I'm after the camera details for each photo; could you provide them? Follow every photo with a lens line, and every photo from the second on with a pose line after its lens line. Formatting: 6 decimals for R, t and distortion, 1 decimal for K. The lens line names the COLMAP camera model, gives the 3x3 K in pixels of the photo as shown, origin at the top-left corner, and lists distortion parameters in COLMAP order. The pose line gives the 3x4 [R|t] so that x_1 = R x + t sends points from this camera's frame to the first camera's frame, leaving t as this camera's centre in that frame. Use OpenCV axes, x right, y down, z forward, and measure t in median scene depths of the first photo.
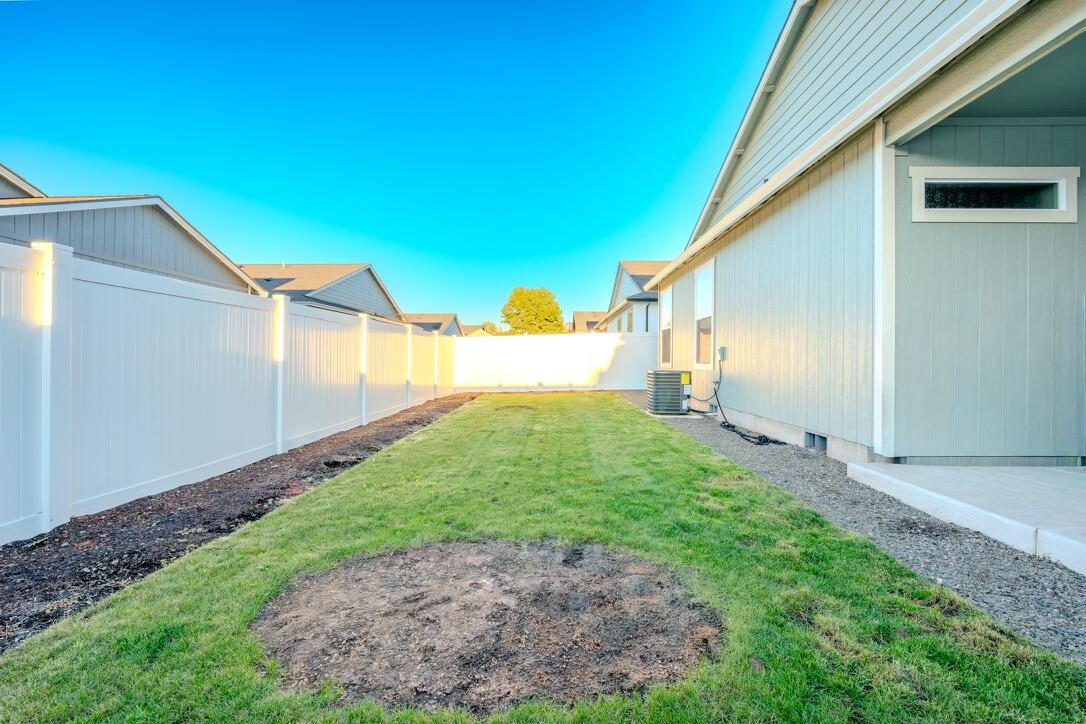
lens RADIAL K [[445.2, 0, 543.0], [0, 445.2, 362.0], [0, 0, 1]] dist [-0.009044, -0.000282]
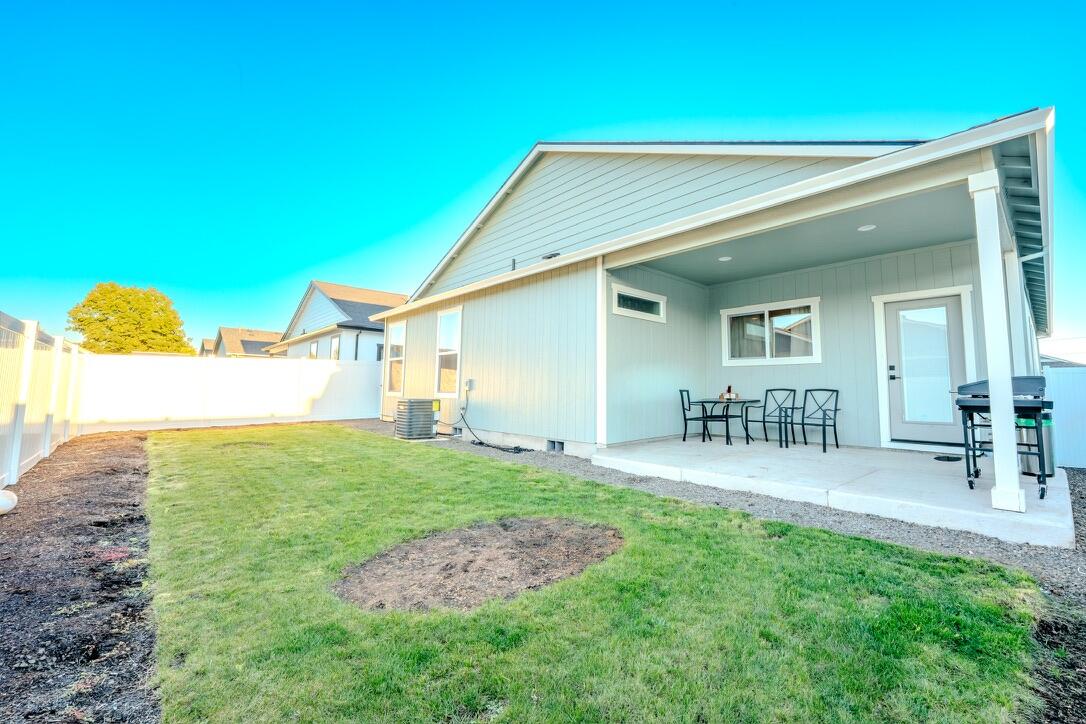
lens RADIAL K [[460.2, 0, 558.7], [0, 460.2, 351.9], [0, 0, 1]] dist [-0.010275, -0.000149]
pose [[0.714377, 0.063148, 0.696906, -0.536264], [-0.005052, 0.996359, -0.085104, -0.004488], [-0.699743, 0.057275, 0.712095, -0.139465]]
